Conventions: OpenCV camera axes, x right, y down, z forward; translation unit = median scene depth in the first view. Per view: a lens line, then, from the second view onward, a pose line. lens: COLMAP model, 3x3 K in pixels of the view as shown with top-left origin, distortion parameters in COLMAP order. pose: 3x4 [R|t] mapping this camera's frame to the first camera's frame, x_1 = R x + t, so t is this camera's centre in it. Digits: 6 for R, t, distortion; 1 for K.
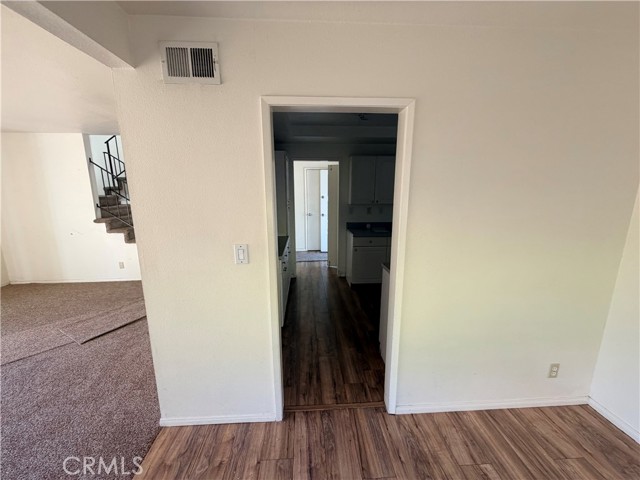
lens RADIAL K [[255.5, 0, 318.7], [0, 255.5, 238.9], [0, 0, 1]] dist [-0.000560, 0.000147]
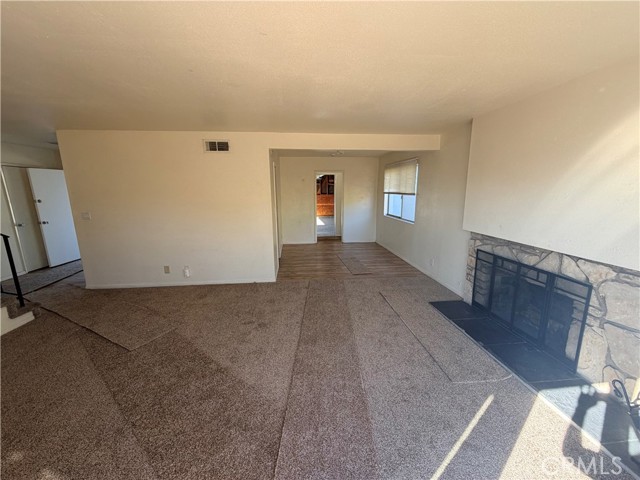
lens RADIAL K [[255.1, 0, 318.9], [0, 255.1, 238.7], [0, 0, 1]] dist [0.000133, -0.000029]
pose [[-0.041413, -0.190626, 0.980789, -3.055158], [0.202750, 0.959604, 0.195070, -0.086733], [-0.978354, 0.206933, -0.001091, 0.498837]]
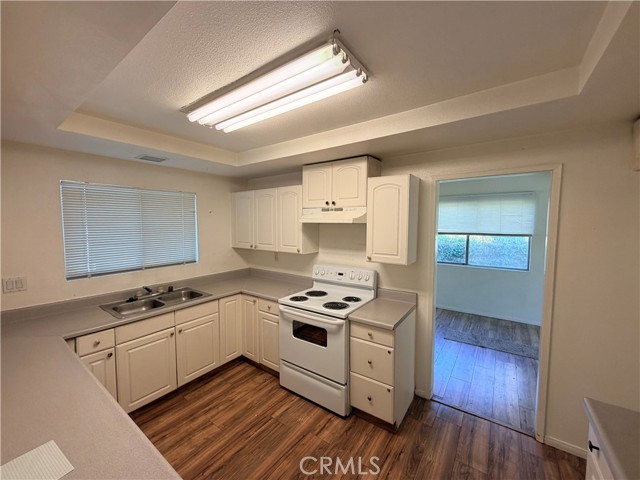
lens RADIAL K [[255.5, 0, 318.7], [0, 255.5, 238.9], [0, 0, 1]] dist [-0.000560, 0.000147]
pose [[-0.775583, -0.040989, 0.629913, -0.080049], [0.123458, 0.968769, 0.215046, -0.507186], [-0.619055, 0.244554, -0.746301, 2.328634]]
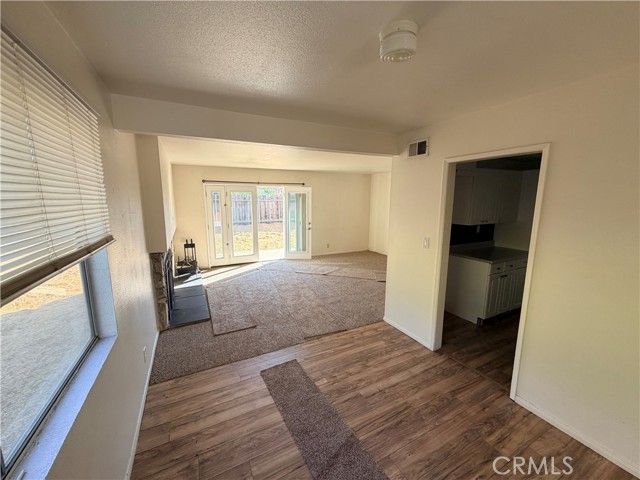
lens RADIAL K [[255.5, 0, 318.7], [0, 255.5, 238.9], [0, 0, 1]] dist [-0.000560, 0.000147]
pose [[0.404565, 0.145872, -0.902800, 0.941268], [-0.182411, 0.980231, 0.076640, 0.030214], [0.896132, 0.133675, 0.423176, -0.429180]]
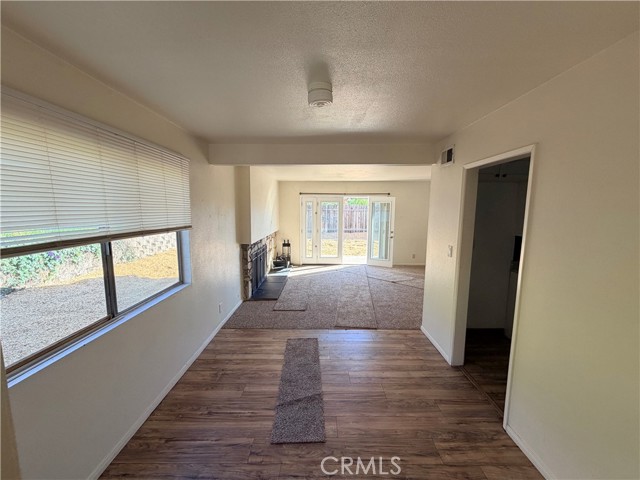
lens RADIAL K [[255.5, 0, 318.7], [0, 255.5, 238.9], [0, 0, 1]] dist [-0.000560, 0.000147]
pose [[-0.061822, 0.119306, -0.990931, 1.369617], [-0.200458, 0.971116, 0.129427, -0.064642], [0.977750, 0.206641, -0.036120, 0.132027]]
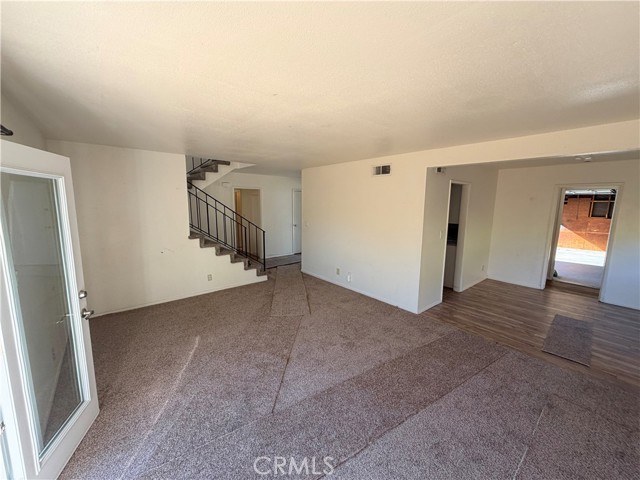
lens RADIAL K [[255.5, 0, 318.7], [0, 255.5, 238.9], [0, 0, 1]] dist [-0.000560, 0.000147]
pose [[0.801287, -0.074340, 0.593643, -2.620621], [0.103581, 0.994504, -0.015274, 0.014310], [-0.589245, 0.073729, 0.804583, -0.350716]]
